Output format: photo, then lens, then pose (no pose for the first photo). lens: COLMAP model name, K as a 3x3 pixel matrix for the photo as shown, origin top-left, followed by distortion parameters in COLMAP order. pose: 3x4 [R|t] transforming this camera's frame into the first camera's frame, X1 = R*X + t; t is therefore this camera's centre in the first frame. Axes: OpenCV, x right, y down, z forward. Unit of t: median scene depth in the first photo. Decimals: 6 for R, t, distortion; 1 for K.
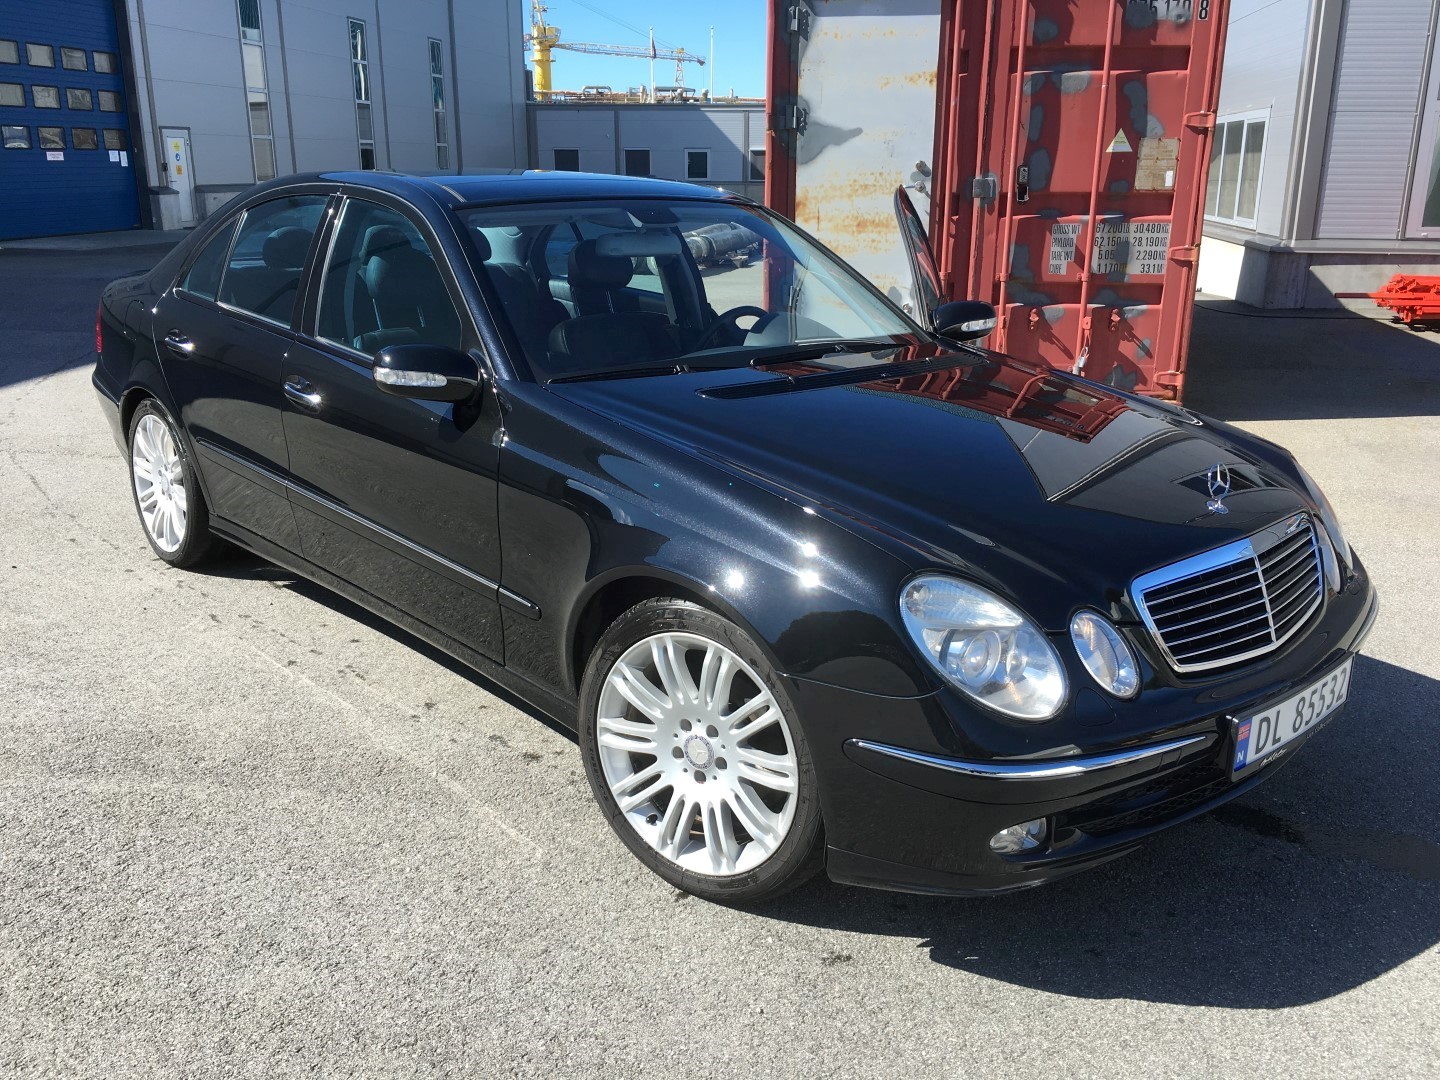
lens RADIAL K [[1238.2, 0, 722.0], [0, 1238.2, 529.1], [0, 0, 1]] dist [0.082363, -0.114102]
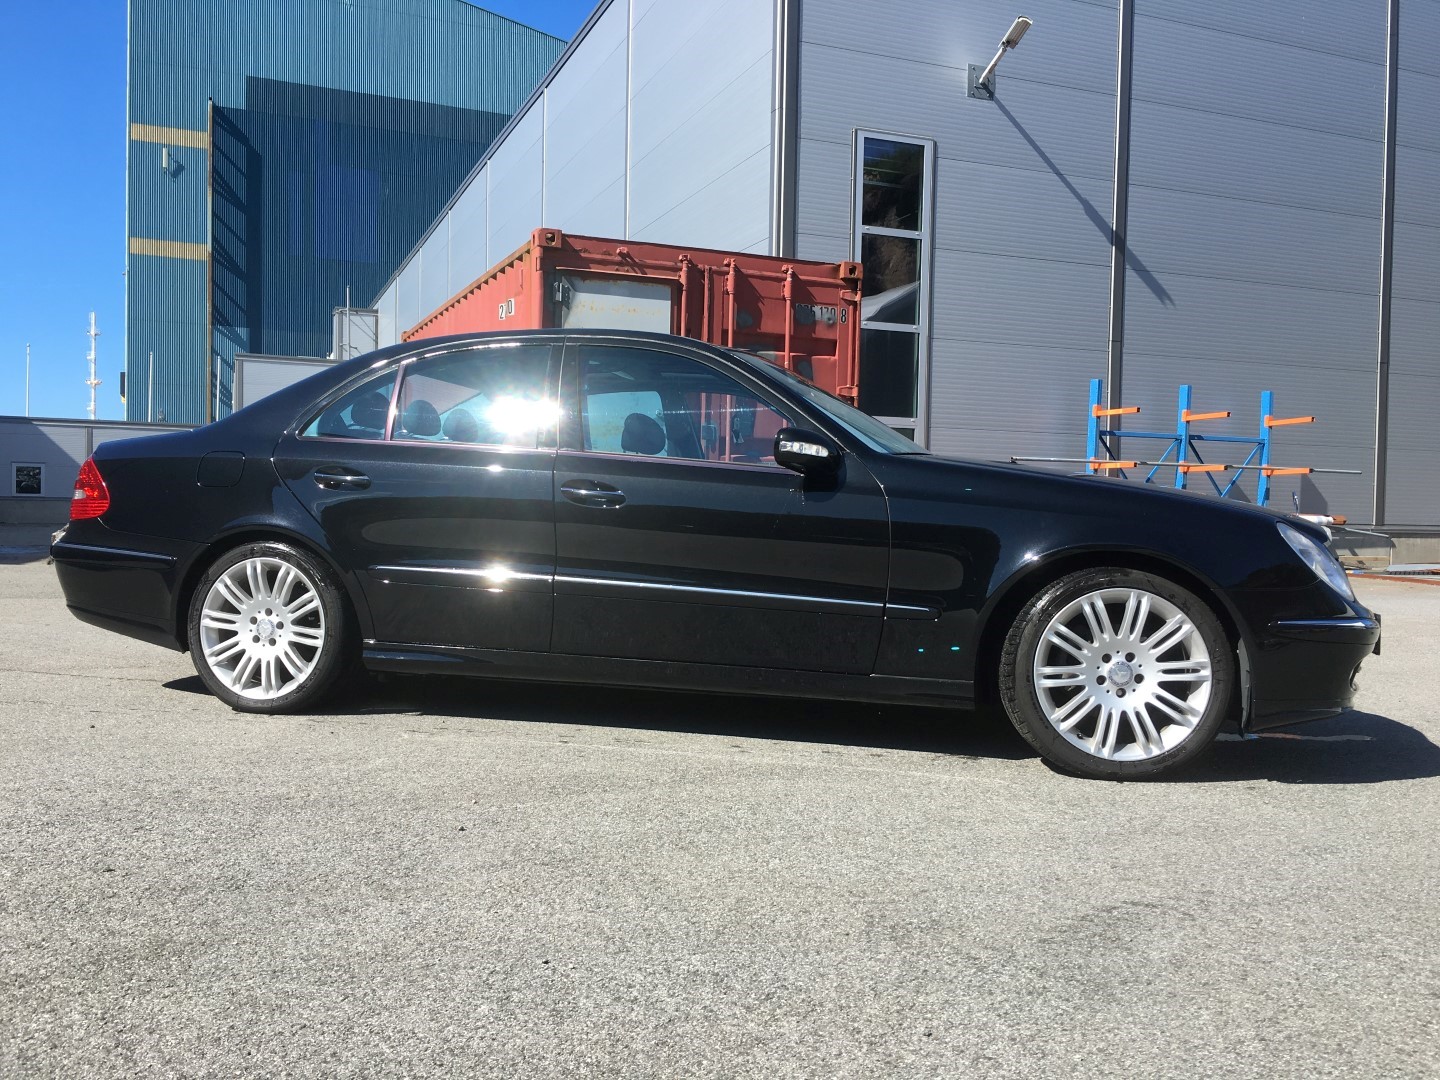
lens RADIAL K [[1238.2, 0, 719.0], [0, 1238.2, 498.1], [0, 0, 1]] dist [0.082363, -0.114102]
pose [[0.856008, 0.017977, 0.516650, -1.142670], [0.130193, 0.959686, -0.249103, 0.275740], [-0.500300, 0.280498, 0.819158, -0.018692]]
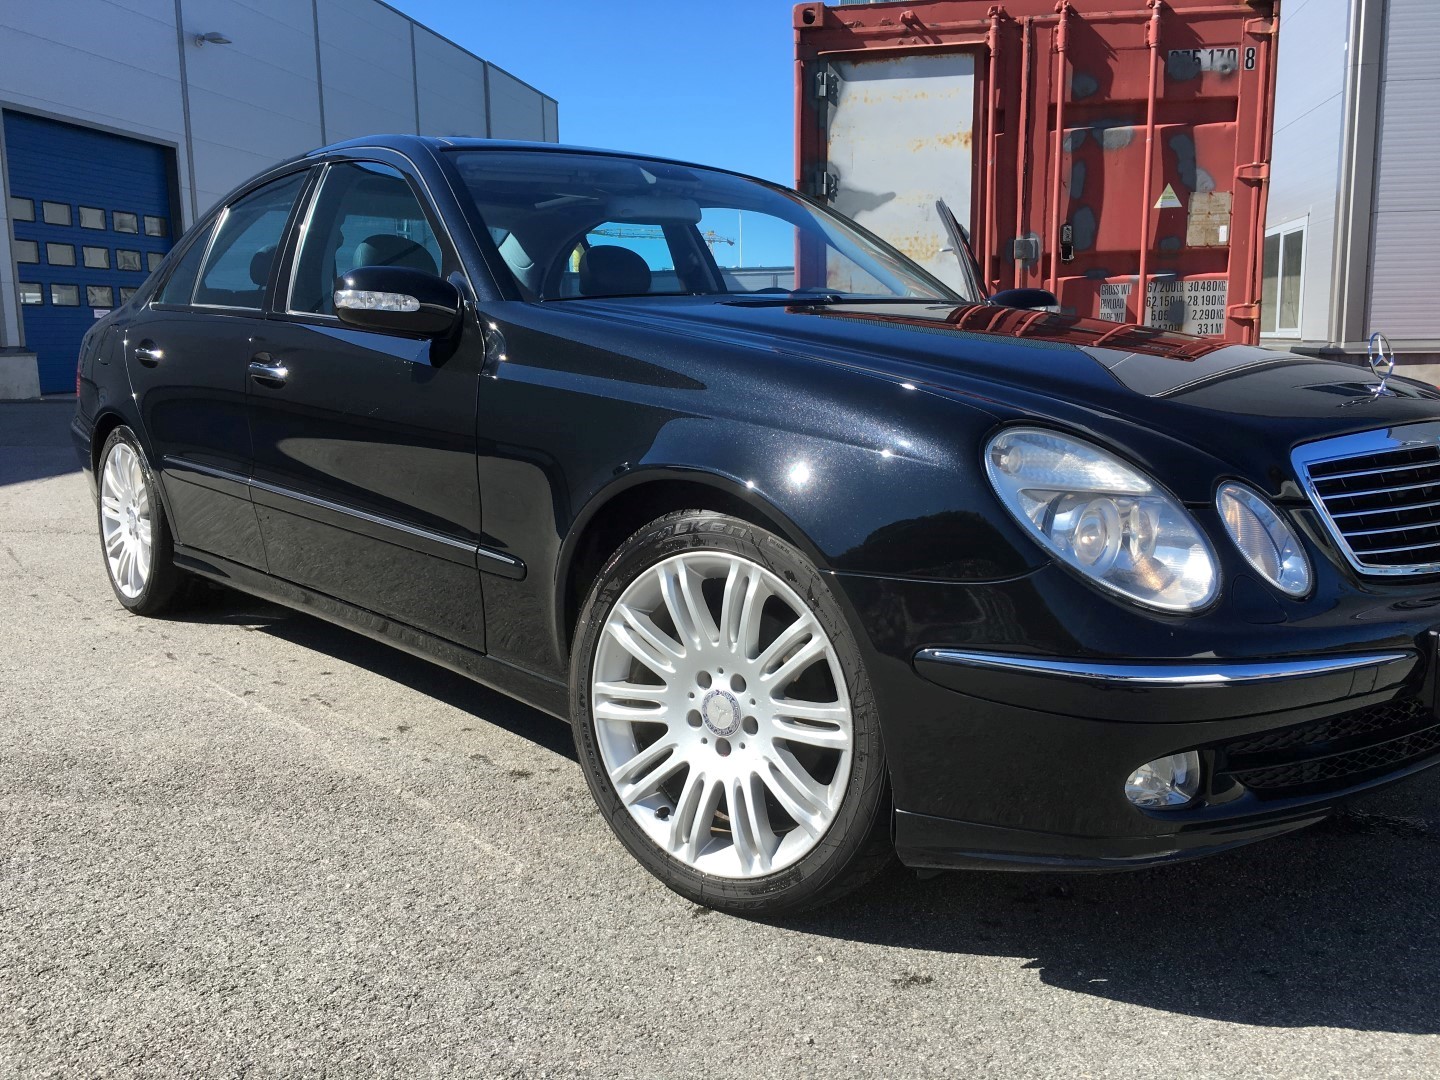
lens RADIAL K [[1238.2, 0, 721.8], [0, 1238.2, 526.3], [0, 0, 1]] dist [0.082363, -0.114102]
pose [[0.999494, -0.015297, -0.027888, 0.004528], [0.011451, 0.991024, -0.133195, 0.162164], [0.029675, 0.132808, 0.990697, 0.216860]]
